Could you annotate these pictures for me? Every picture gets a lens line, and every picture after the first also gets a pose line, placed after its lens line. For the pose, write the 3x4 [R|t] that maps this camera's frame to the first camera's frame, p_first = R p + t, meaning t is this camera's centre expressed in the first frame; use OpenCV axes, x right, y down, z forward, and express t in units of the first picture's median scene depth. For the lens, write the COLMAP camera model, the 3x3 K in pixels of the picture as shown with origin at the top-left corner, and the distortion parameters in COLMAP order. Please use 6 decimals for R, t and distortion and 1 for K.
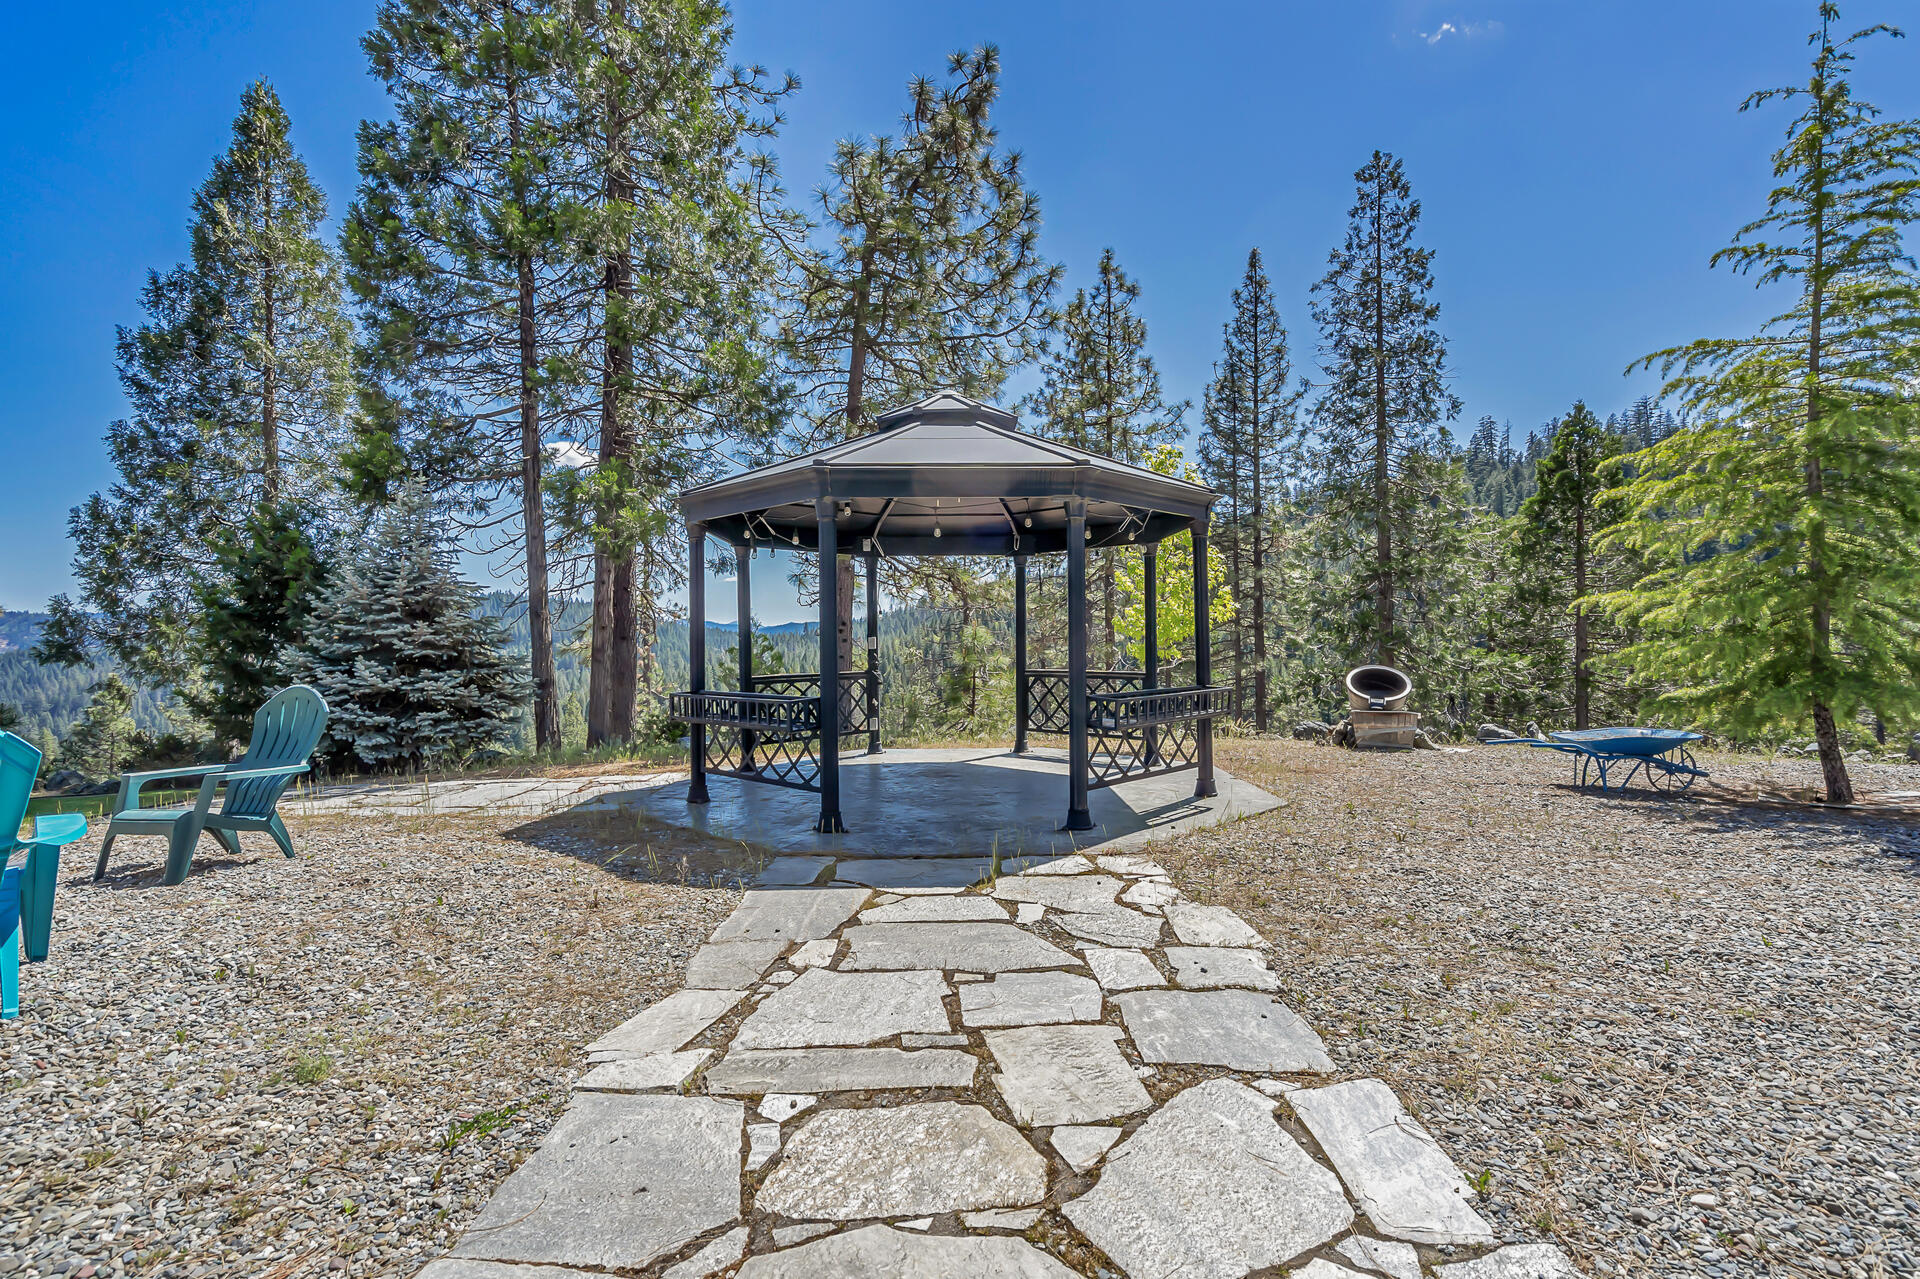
lens RADIAL K [[891.8, 0, 956.7], [0, 891.8, 646.0], [0, 0, 1]] dist [-0.014057, -0.000108]
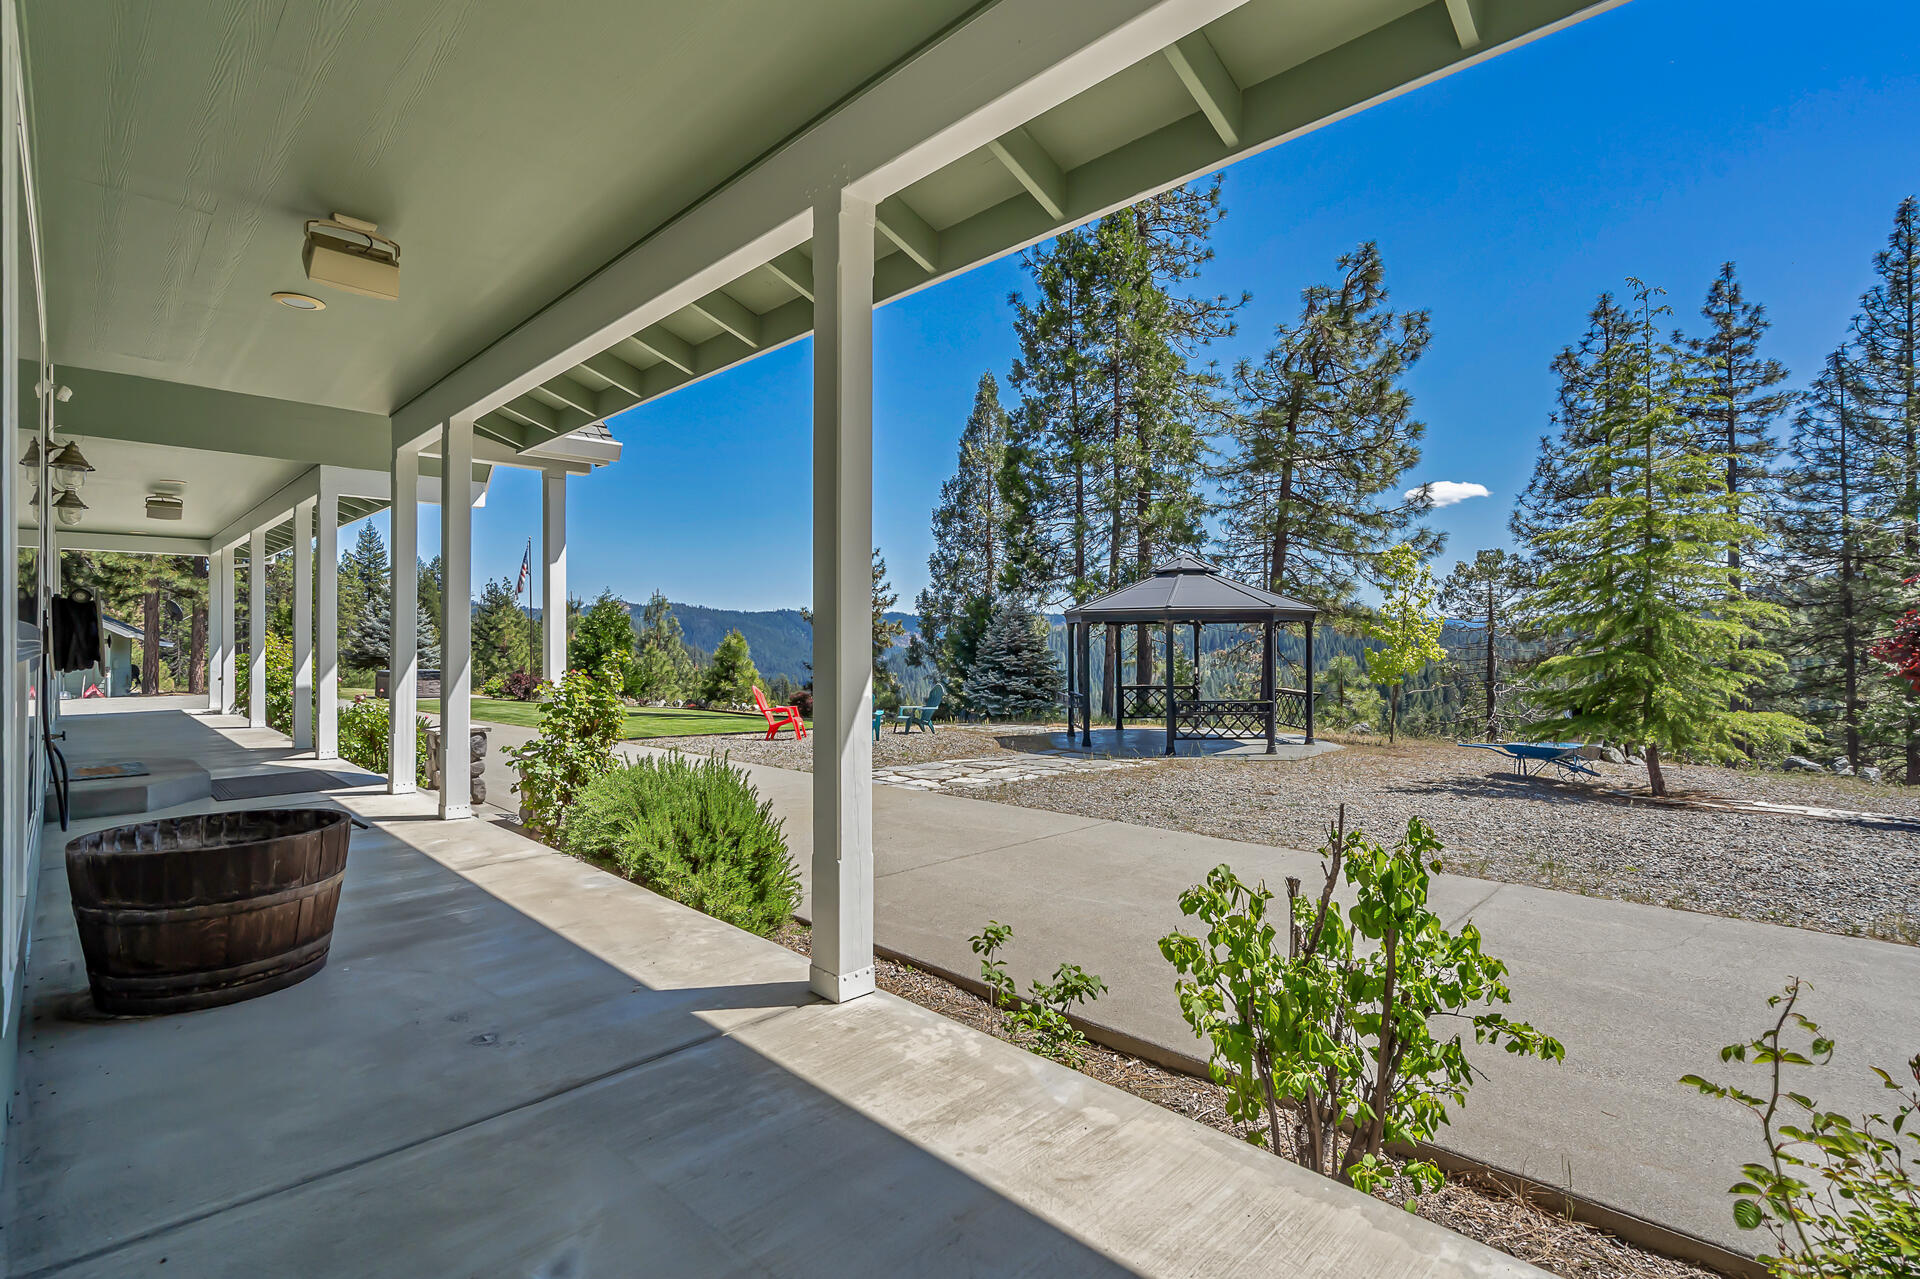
lens RADIAL K [[891.8, 0, 960.3], [0, 891.8, 639.1], [0, 0, 1]] dist [-0.014057, -0.000108]
pose [[0.708657, 0.005172, -0.705535, 0.640570], [-0.008422, 0.999964, -0.001129, -0.045588], [0.705503, 0.006742, 0.708675, -0.500034]]
